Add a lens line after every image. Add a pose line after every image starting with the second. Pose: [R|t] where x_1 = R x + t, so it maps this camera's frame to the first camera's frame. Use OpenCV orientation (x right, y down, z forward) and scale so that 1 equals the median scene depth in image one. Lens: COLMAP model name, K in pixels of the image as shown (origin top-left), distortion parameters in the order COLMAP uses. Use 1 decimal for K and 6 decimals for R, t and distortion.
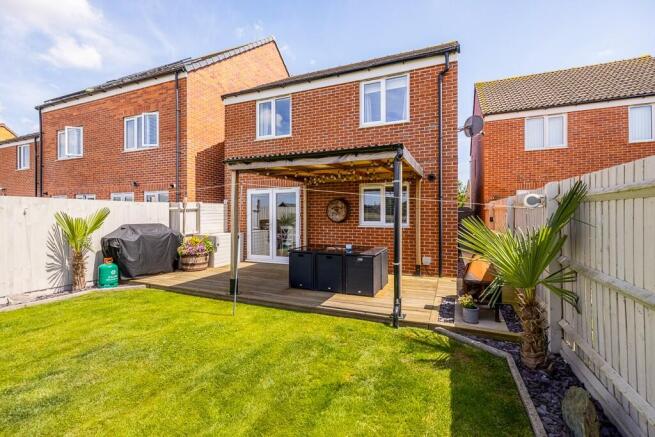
lens RADIAL K [[289.9, 0, 321.9], [0, 289.9, 211.6], [0, 0, 1]] dist [-0.004194, -0.000210]
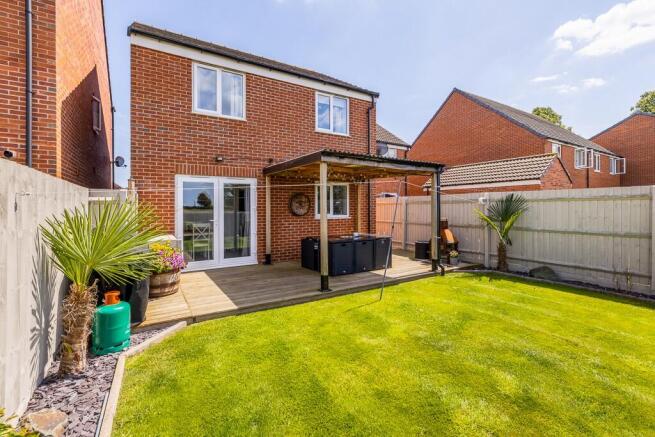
lens RADIAL K [[289.9, 0, 321.9], [0, 289.9, 211.6], [0, 0, 1]] dist [-0.004194, -0.000210]
pose [[0.574020, -0.012760, 0.818742, -0.766314], [0.000424, 0.999883, 0.015286, 0.005629], [-0.818841, -0.008427, 0.573958, 0.322681]]
